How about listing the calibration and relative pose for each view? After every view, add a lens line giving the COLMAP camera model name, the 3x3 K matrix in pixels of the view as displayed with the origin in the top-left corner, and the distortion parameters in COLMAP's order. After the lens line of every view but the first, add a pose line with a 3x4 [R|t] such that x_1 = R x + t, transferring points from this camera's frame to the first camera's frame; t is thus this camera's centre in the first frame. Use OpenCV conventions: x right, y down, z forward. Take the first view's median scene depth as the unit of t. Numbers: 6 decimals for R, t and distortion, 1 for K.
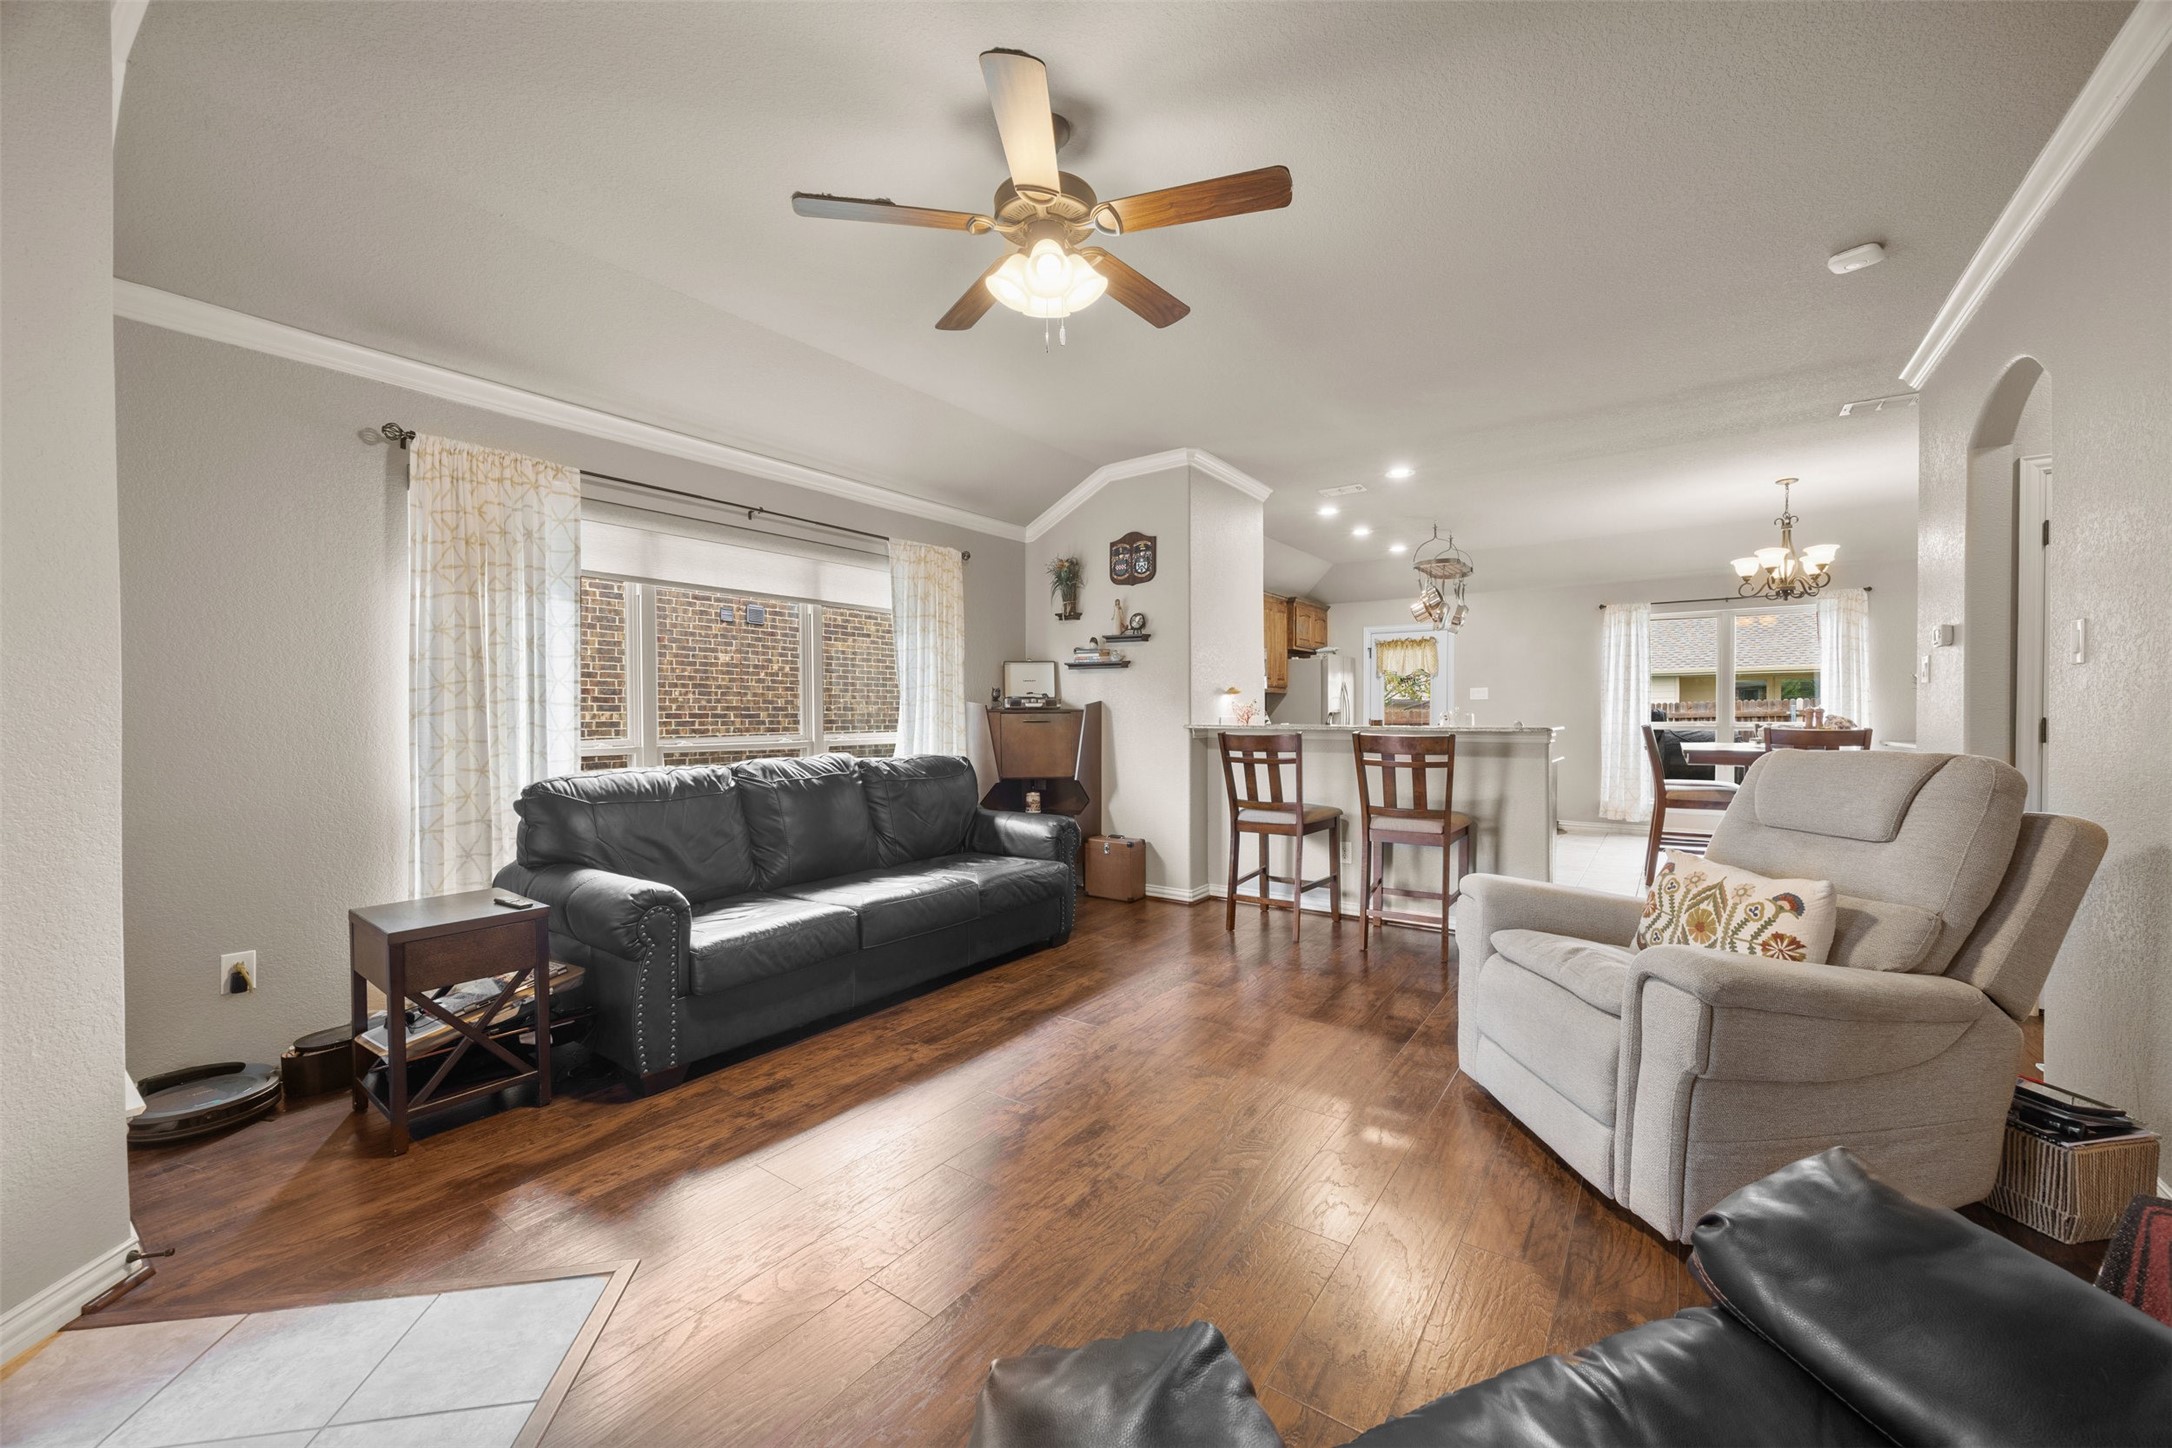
lens RADIAL K [[830.8, 0, 1073.2], [0, 830.8, 723.8], [0, 0, 1]] dist [-0.002858, 0.000296]
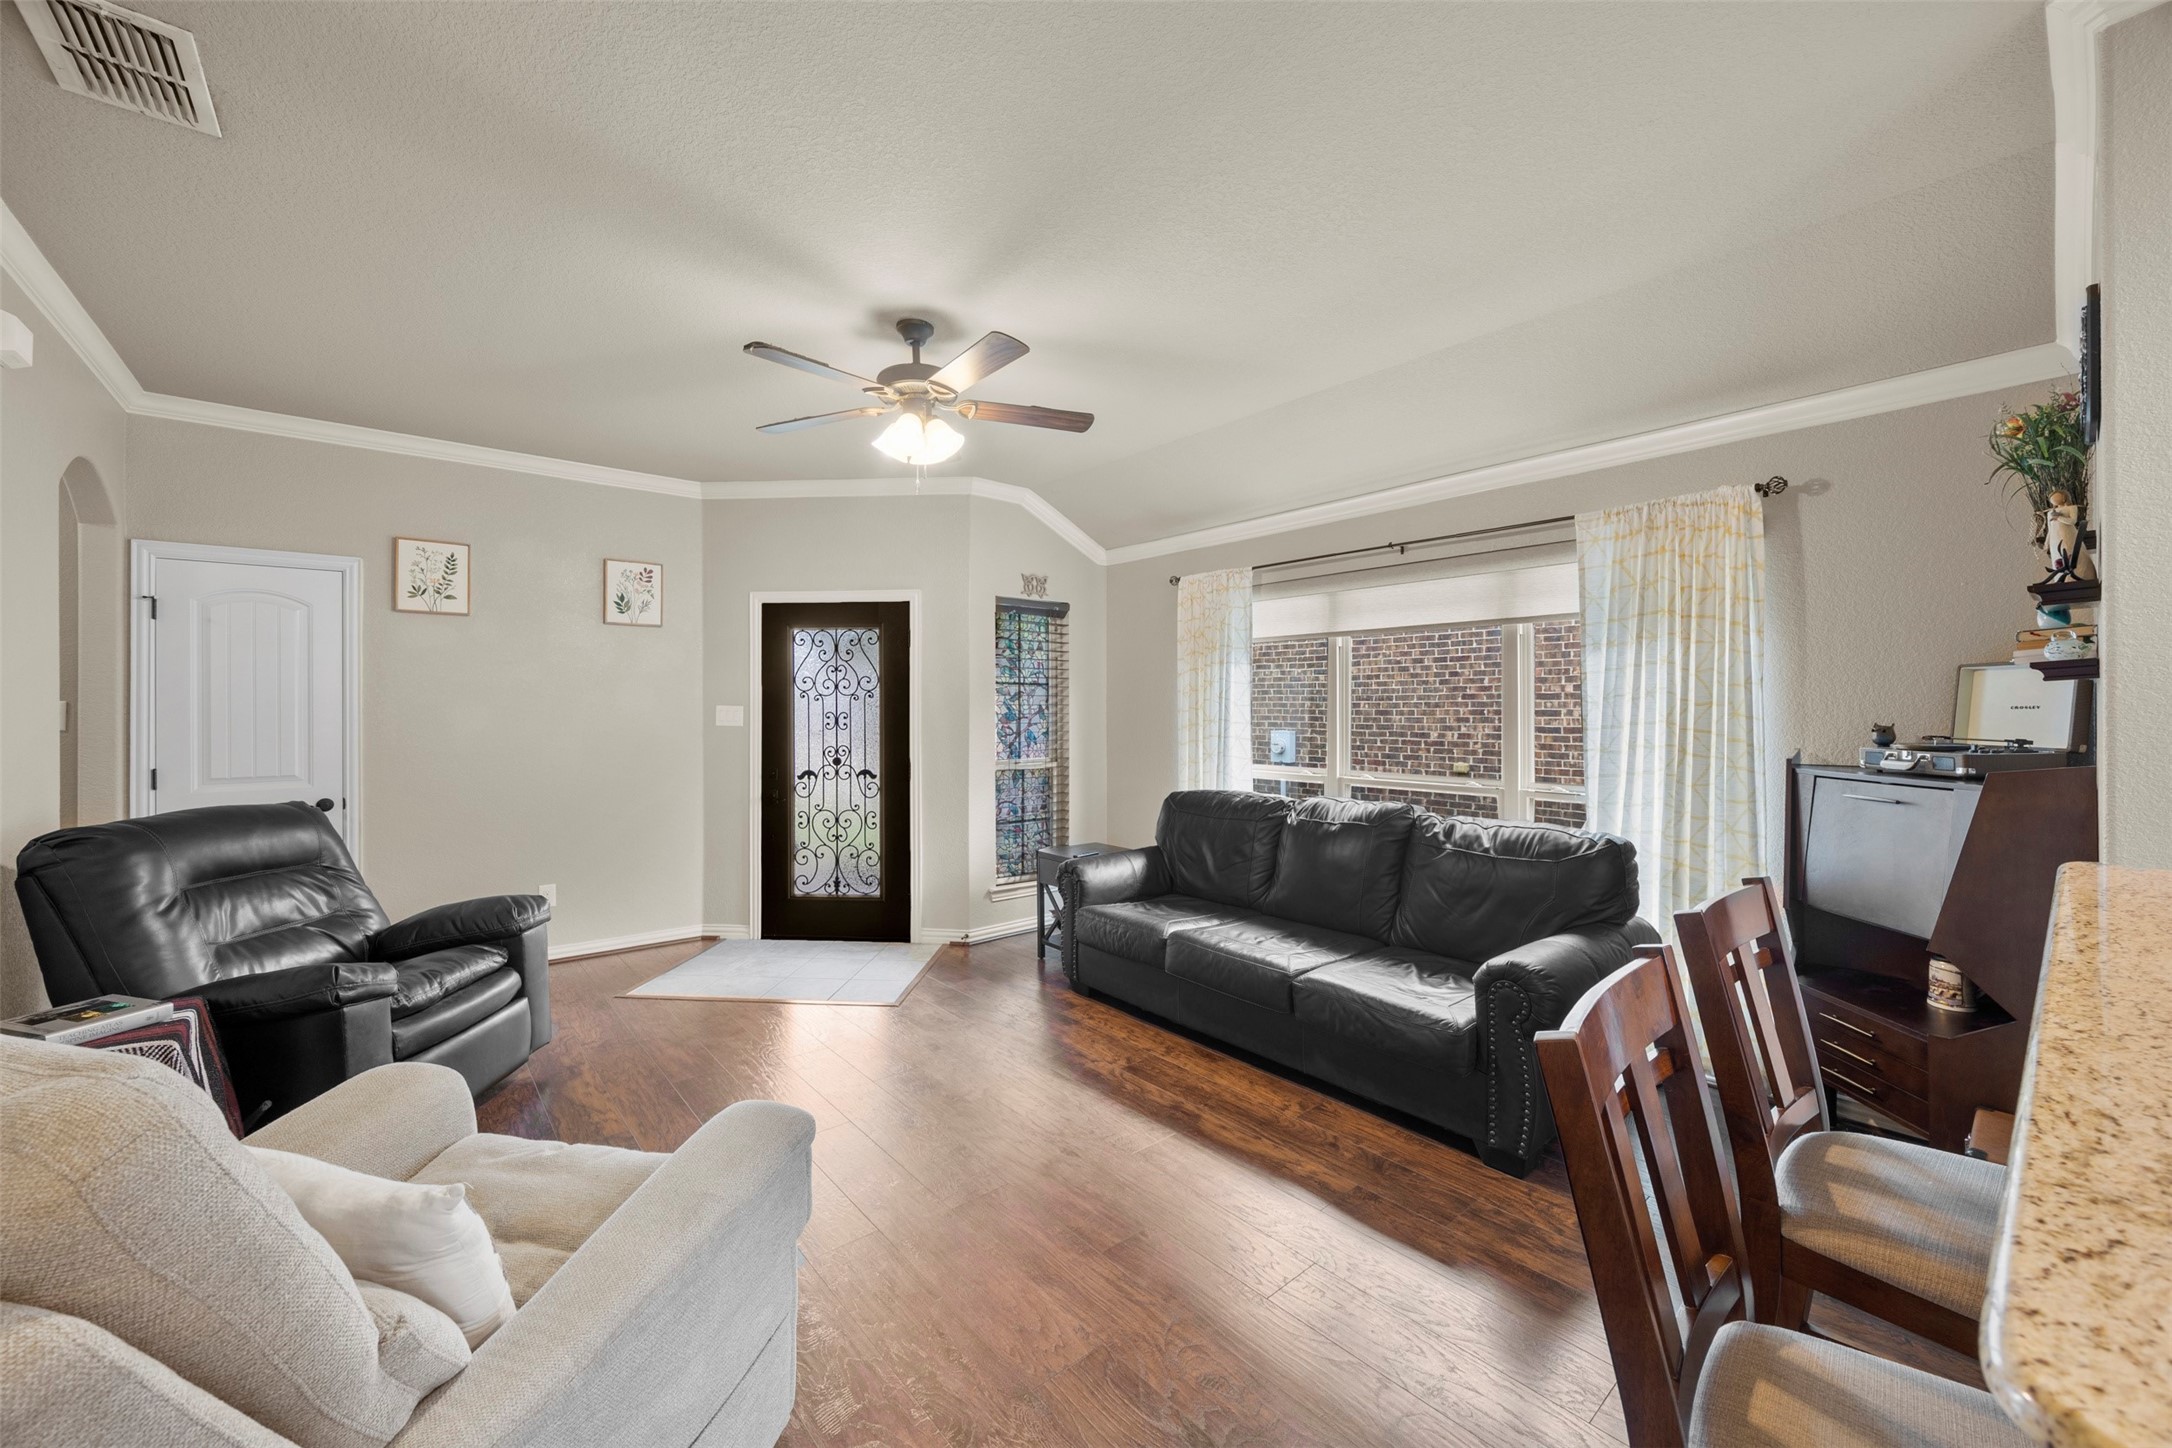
lens RADIAL K [[830.8, 0, 1077.7], [0, 830.8, 702.1], [0, 0, 1]] dist [-0.002858, 0.000296]
pose [[-0.236151, 0.000446, -0.971716, 0.620248], [-0.007720, 0.999967, 0.002335, -0.067918], [0.971686, 0.008053, -0.236140, 0.819595]]
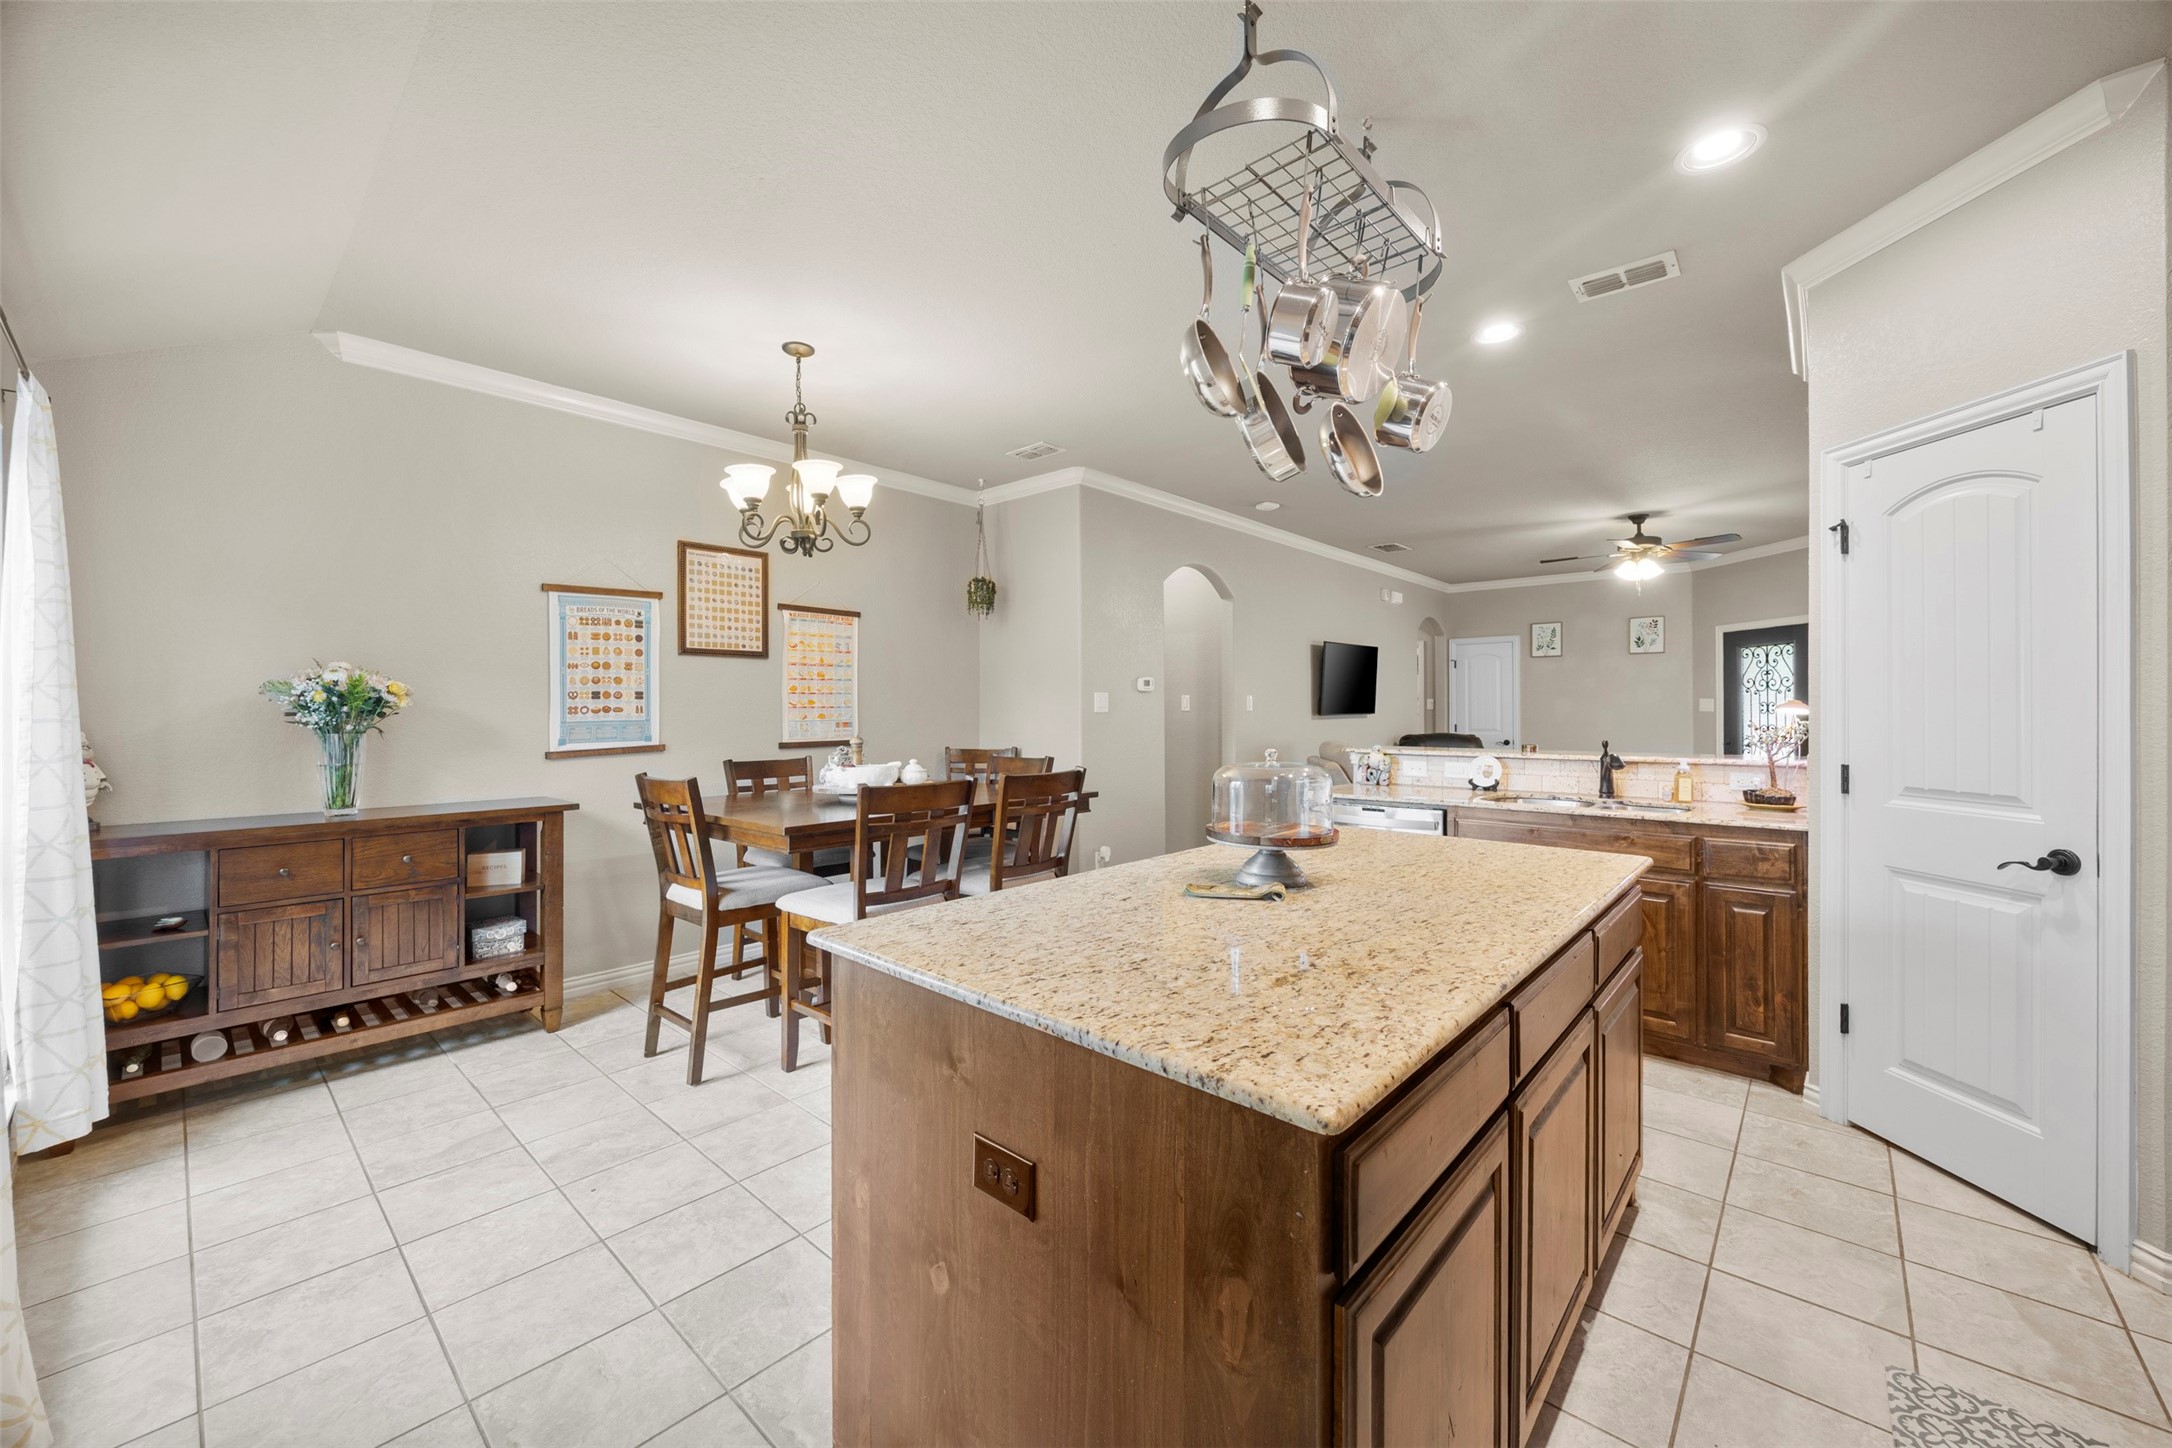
lens RADIAL K [[830.8, 0, 1096.1], [0, 830.8, 714.2], [0, 0, 1]] dist [-0.002858, 0.000296]
pose [[-0.995632, 0.005352, 0.093210, 0.791209], [0.006838, 0.999854, 0.015636, -0.059532], [-0.093112, 0.016206, -0.995524, 2.058091]]
